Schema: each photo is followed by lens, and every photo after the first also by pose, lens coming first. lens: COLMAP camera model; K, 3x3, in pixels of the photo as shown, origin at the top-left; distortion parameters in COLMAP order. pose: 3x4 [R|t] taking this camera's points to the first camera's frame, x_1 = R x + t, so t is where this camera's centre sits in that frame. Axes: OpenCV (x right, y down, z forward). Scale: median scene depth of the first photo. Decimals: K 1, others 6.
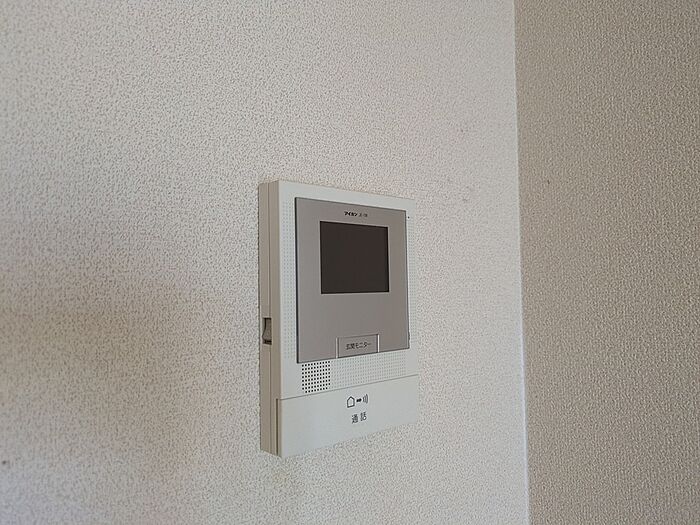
lens RADIAL K [[528.3, 0, 349.6], [0, 528.3, 262.7], [0, 0, 1]] dist [-0.000626, 0.000230]
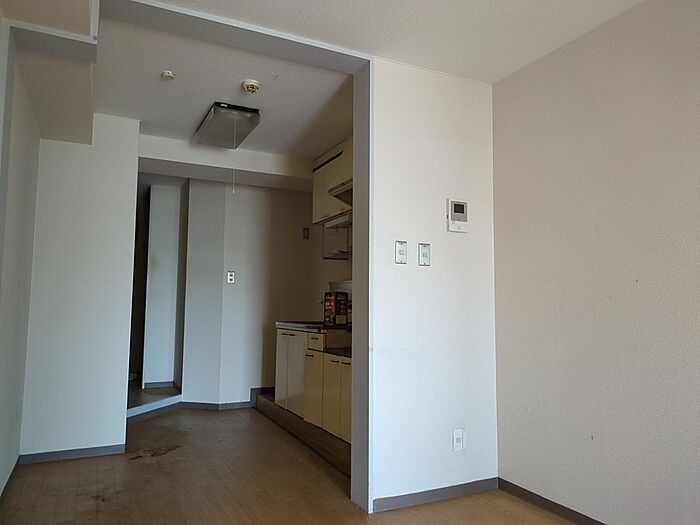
lens RADIAL K [[528.3, 0, 350.4], [0, 528.3, 263.1], [0, 0, 1]] dist [-0.000626, 0.000230]
pose [[0.945561, -0.007007, -0.325369, 1.021382], [-0.007485, 0.999036, -0.043266, 1.139797], [0.325359, 0.043346, 0.944597, -6.805827]]
